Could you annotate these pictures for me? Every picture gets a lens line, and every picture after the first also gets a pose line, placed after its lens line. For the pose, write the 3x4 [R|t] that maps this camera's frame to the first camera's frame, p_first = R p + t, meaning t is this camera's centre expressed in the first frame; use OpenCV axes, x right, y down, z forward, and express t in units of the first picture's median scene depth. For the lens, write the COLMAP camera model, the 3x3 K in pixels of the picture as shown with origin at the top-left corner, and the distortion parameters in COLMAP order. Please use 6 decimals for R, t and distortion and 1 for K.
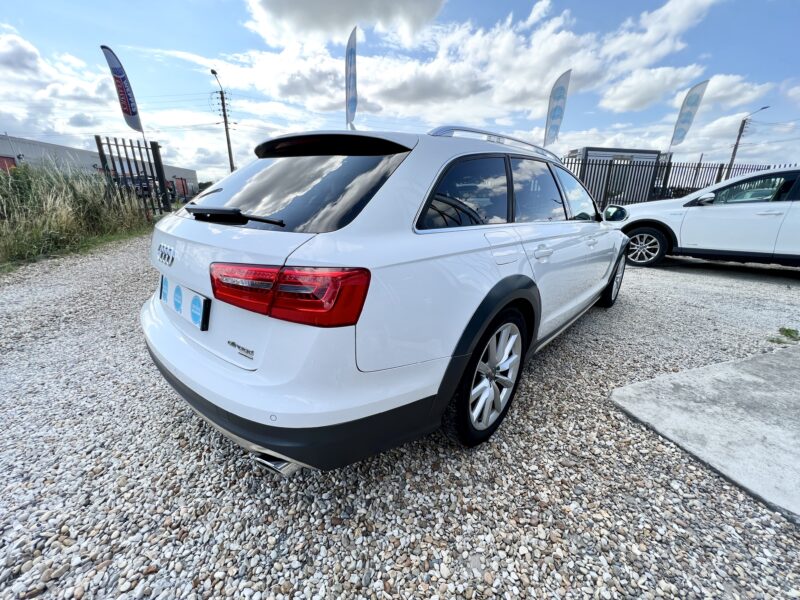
lens RADIAL K [[317.8, 0, 397.2], [0, 317.8, 290.0], [0, 0, 1]] dist [0.000046, 0.000447]
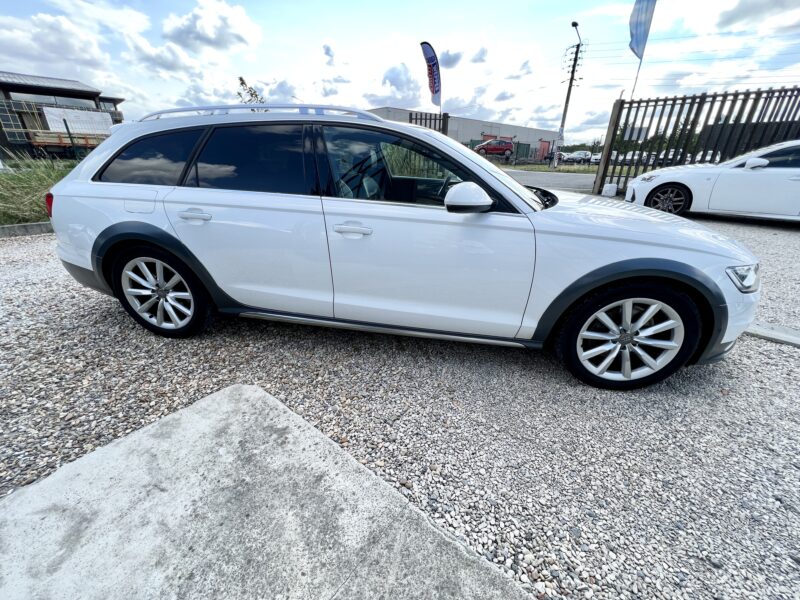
lens RADIAL K [[317.8, 0, 397.2], [0, 317.8, 290.0], [0, 0, 1]] dist [0.000046, 0.000447]
pose [[0.554099, 0.319833, -0.768558, 1.486896], [-0.239813, 0.945436, 0.220545, -0.235735], [0.797160, 0.062106, 0.600565, 0.746587]]
